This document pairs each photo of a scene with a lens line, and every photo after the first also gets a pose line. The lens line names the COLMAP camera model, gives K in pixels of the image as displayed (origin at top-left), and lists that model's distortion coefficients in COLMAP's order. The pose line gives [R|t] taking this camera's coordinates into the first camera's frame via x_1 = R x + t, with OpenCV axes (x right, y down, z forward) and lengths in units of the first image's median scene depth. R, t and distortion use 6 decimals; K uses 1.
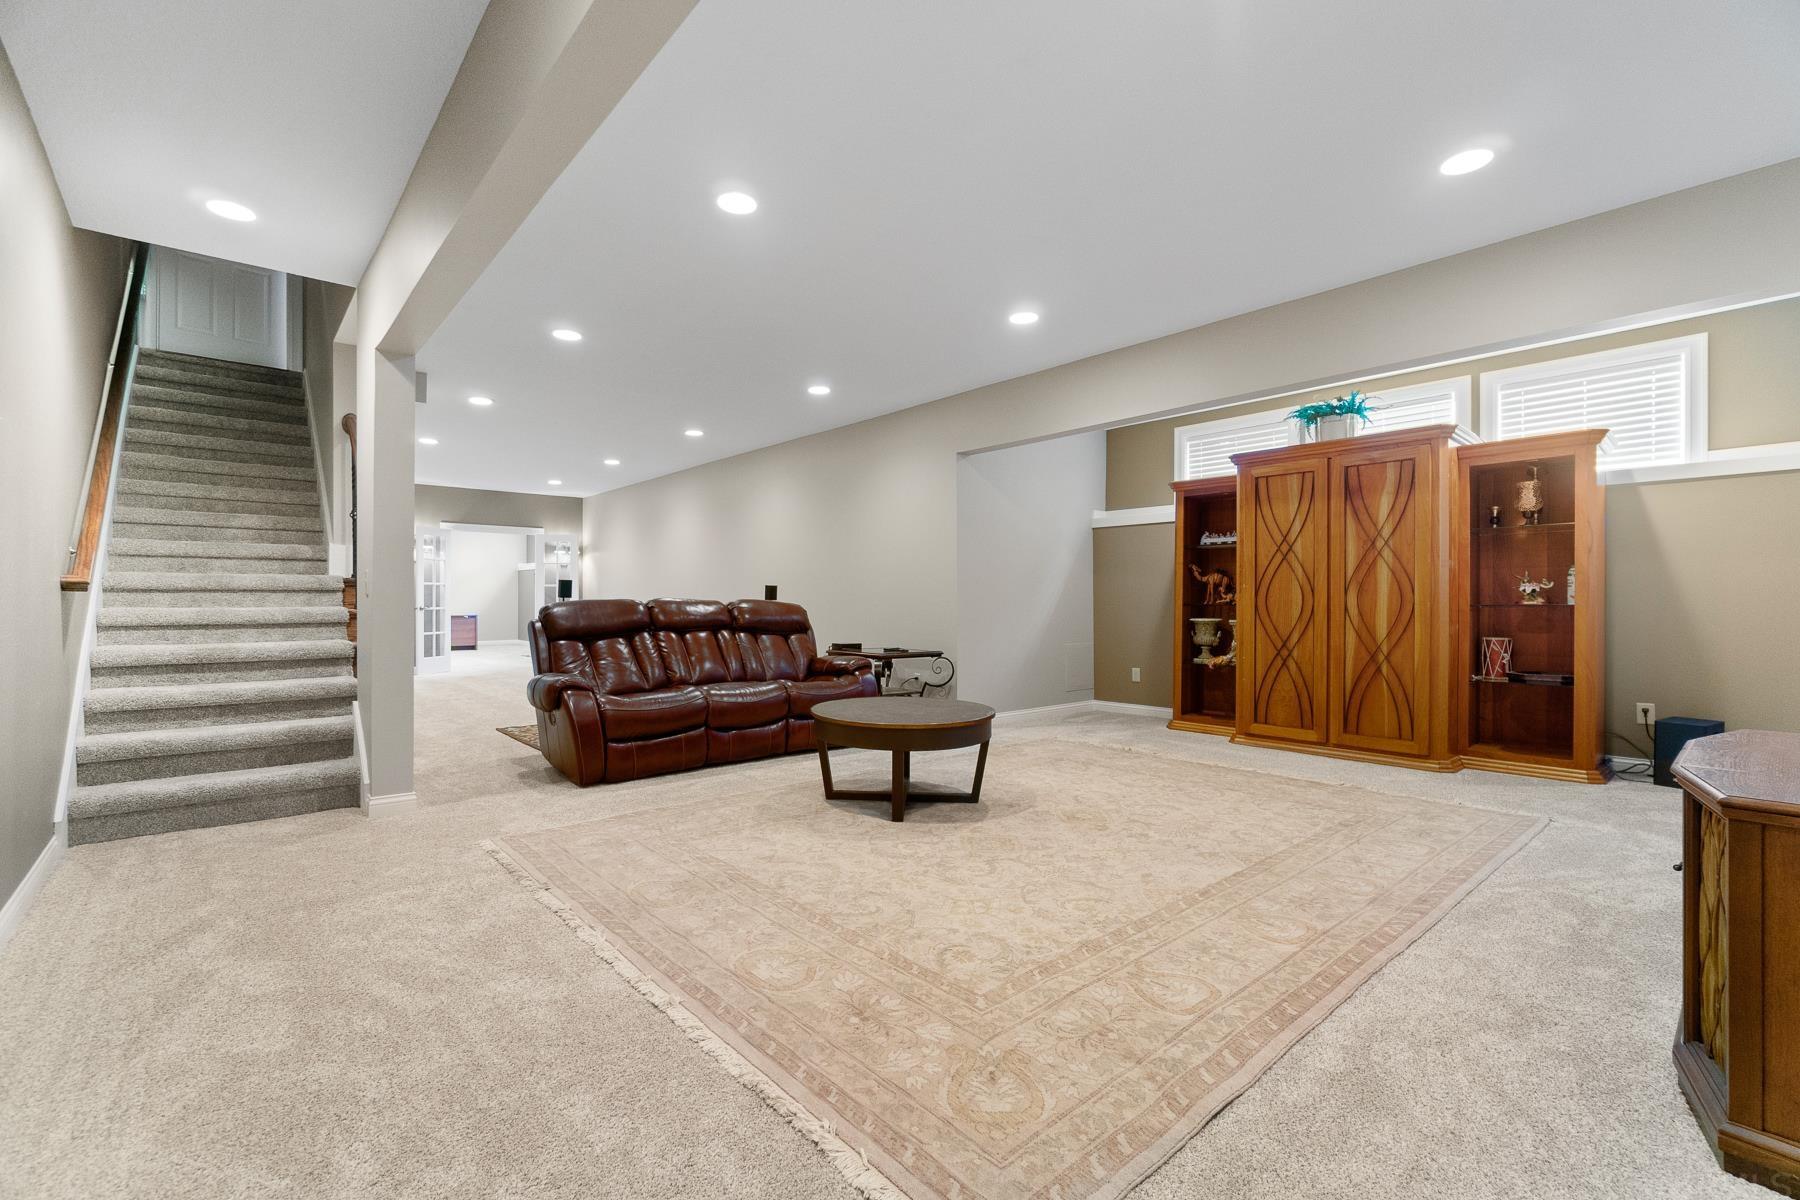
lens RADIAL K [[778.6, 0, 883.3], [0, 778.6, 603.9], [0, 0, 1]] dist [0.001063, 0.001822]
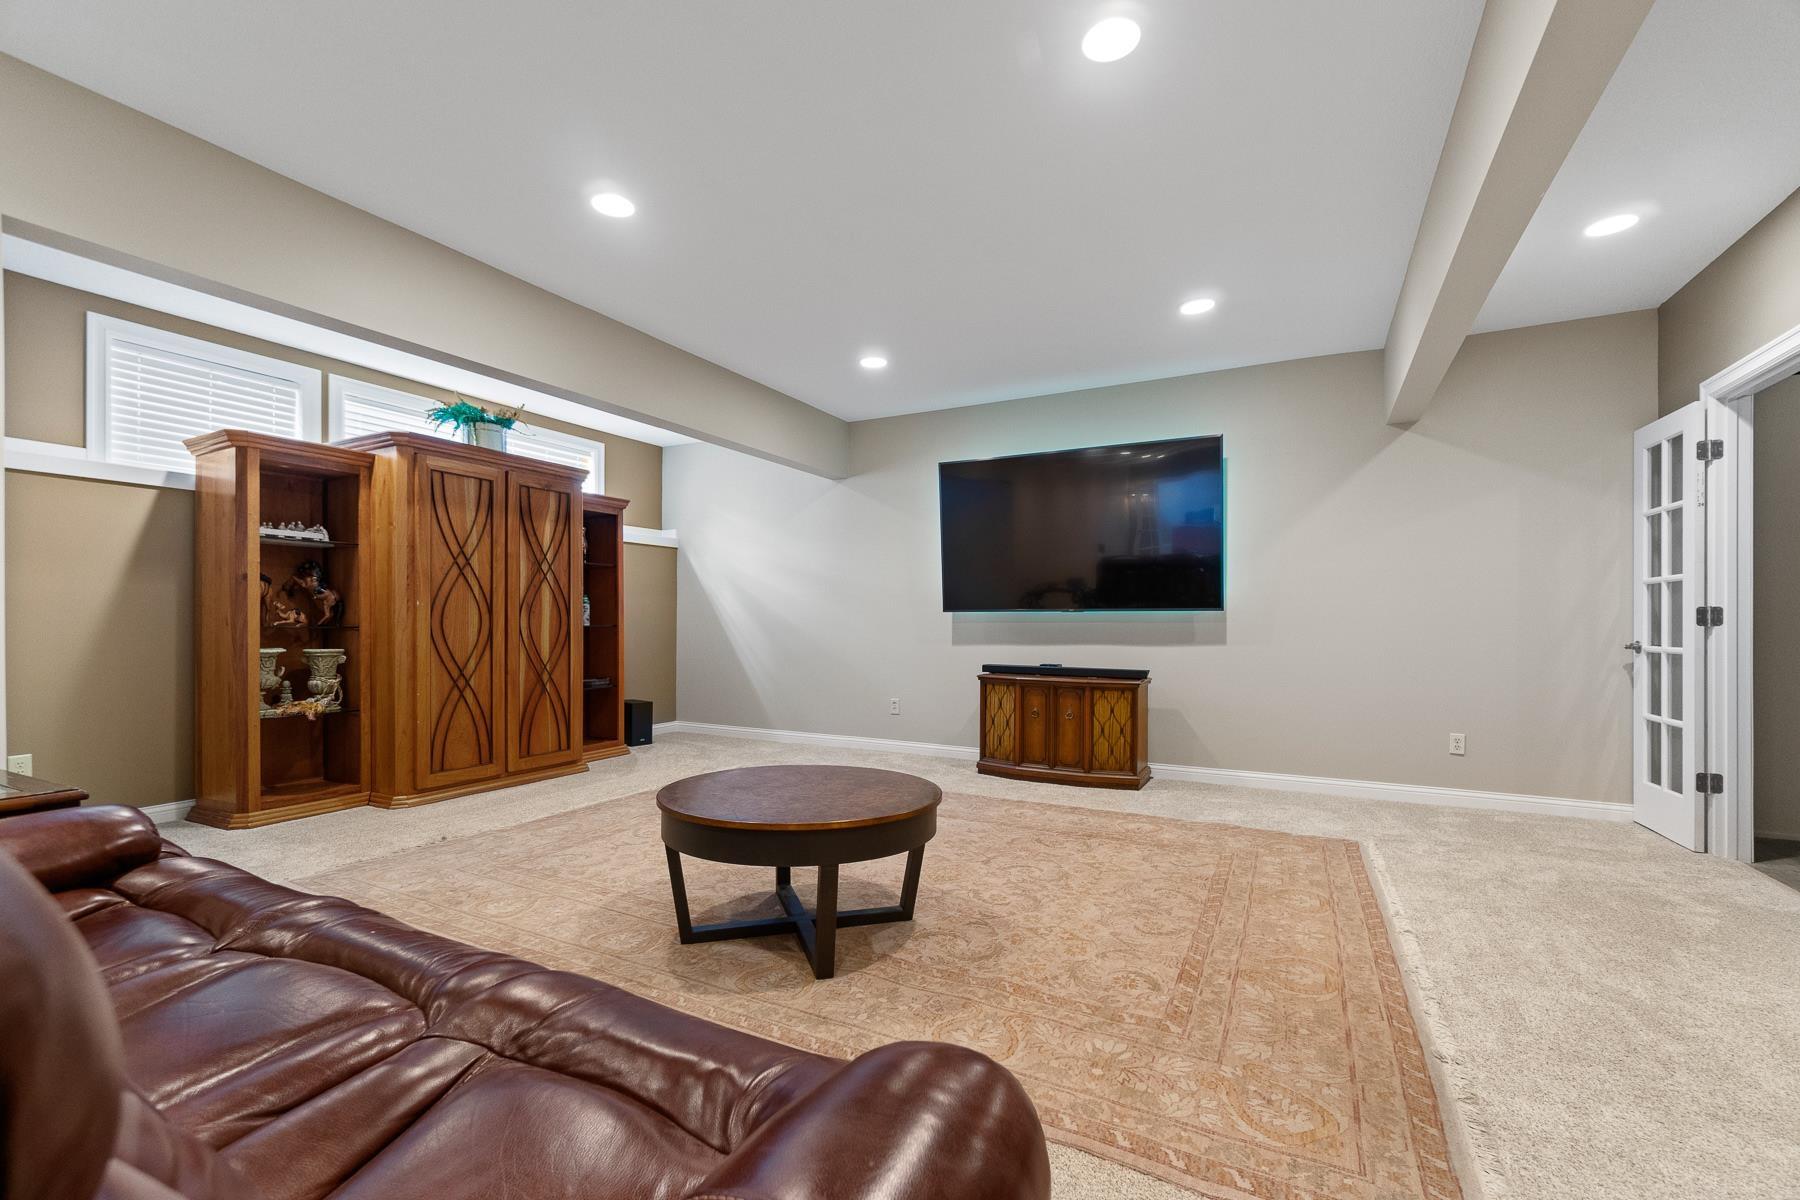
lens RADIAL K [[778.6, 0, 894.9], [0, 778.6, 614.4], [0, 0, 1]] dist [0.001063, 0.001822]
pose [[-0.364955, 0.006110, 0.931005, -0.503560], [0.000273, 0.999979, -0.006456, -0.007853], [-0.931025, -0.002102, -0.364949, 0.949202]]
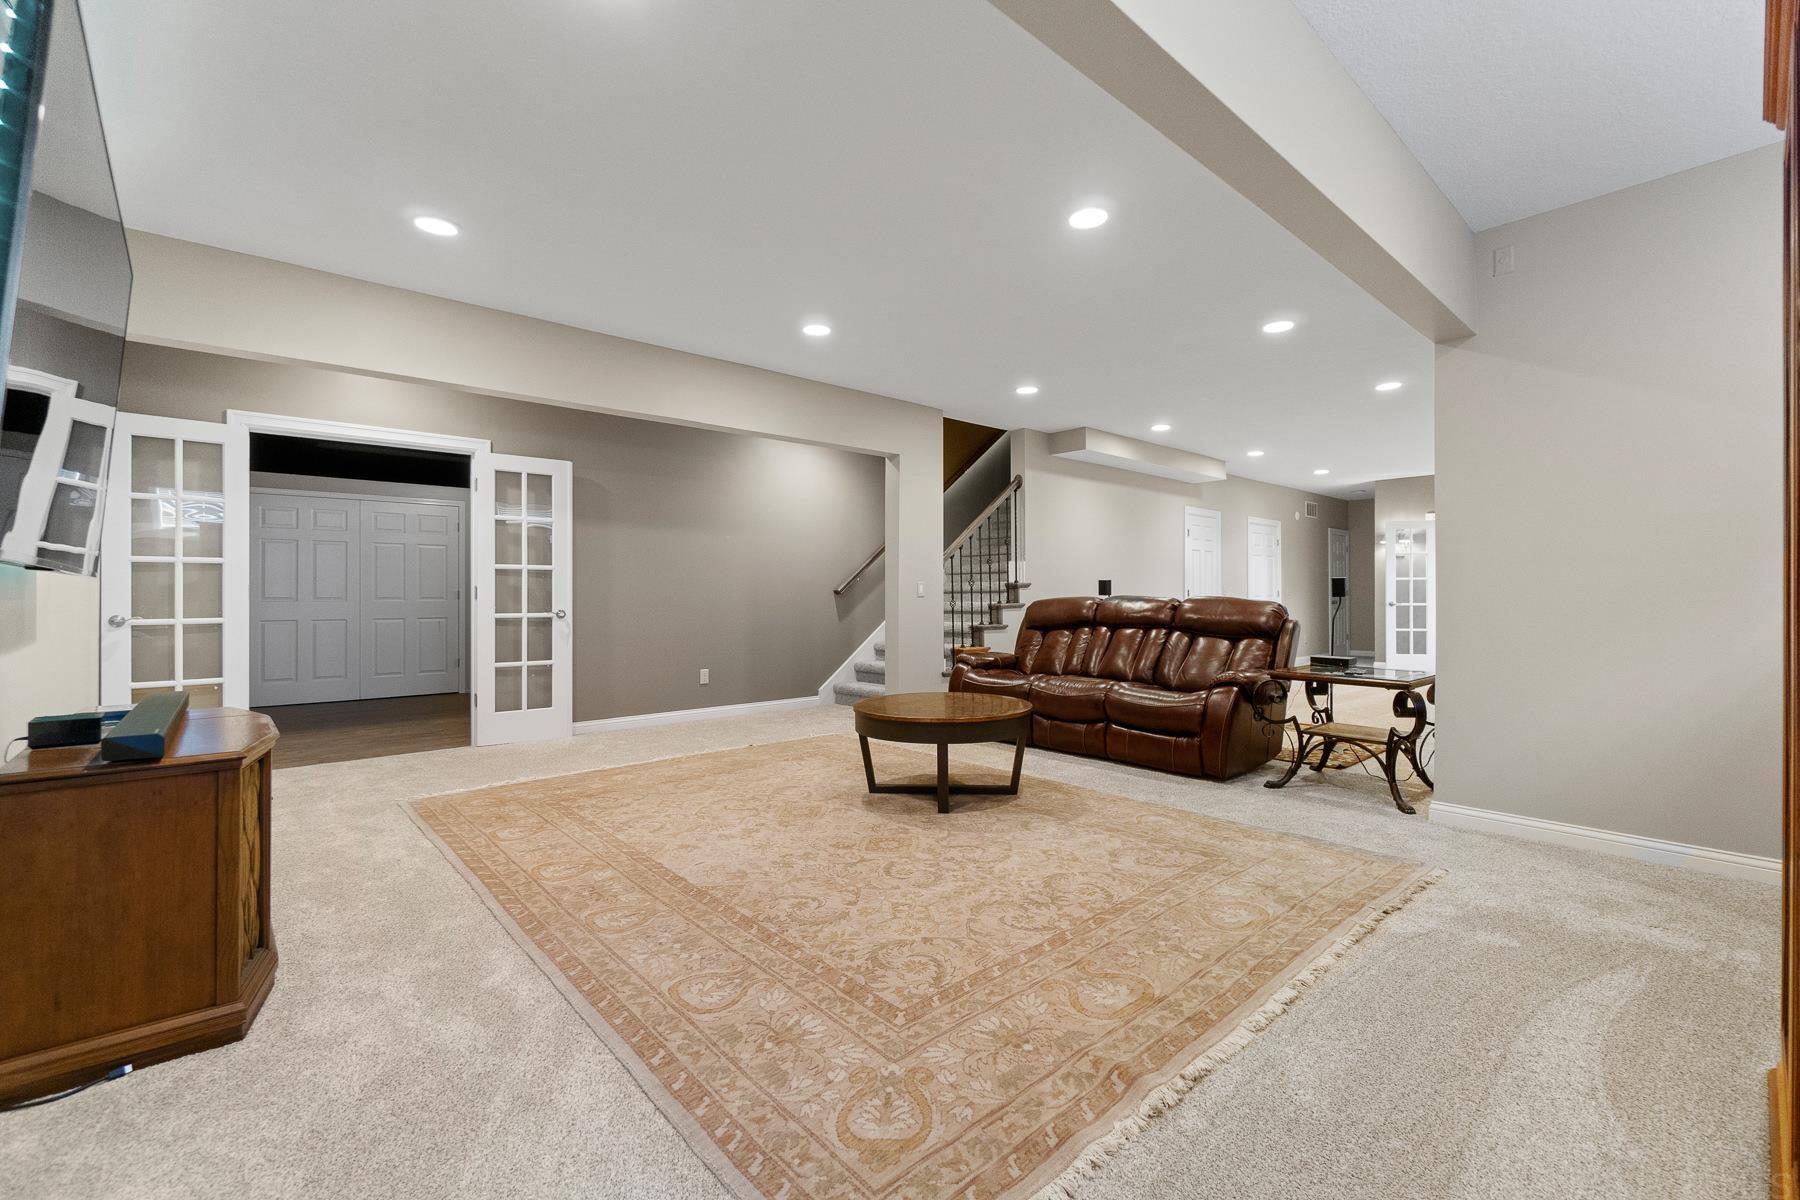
lens RADIAL K [[778.6, 0, 882.5], [0, 778.6, 595.7], [0, 0, 1]] dist [0.001063, 0.001822]
pose [[-0.002099, -0.002260, -0.999995, 0.859504], [0.000482, 0.999997, -0.002261, -0.005144], [0.999998, -0.000487, -0.002098, 0.750571]]
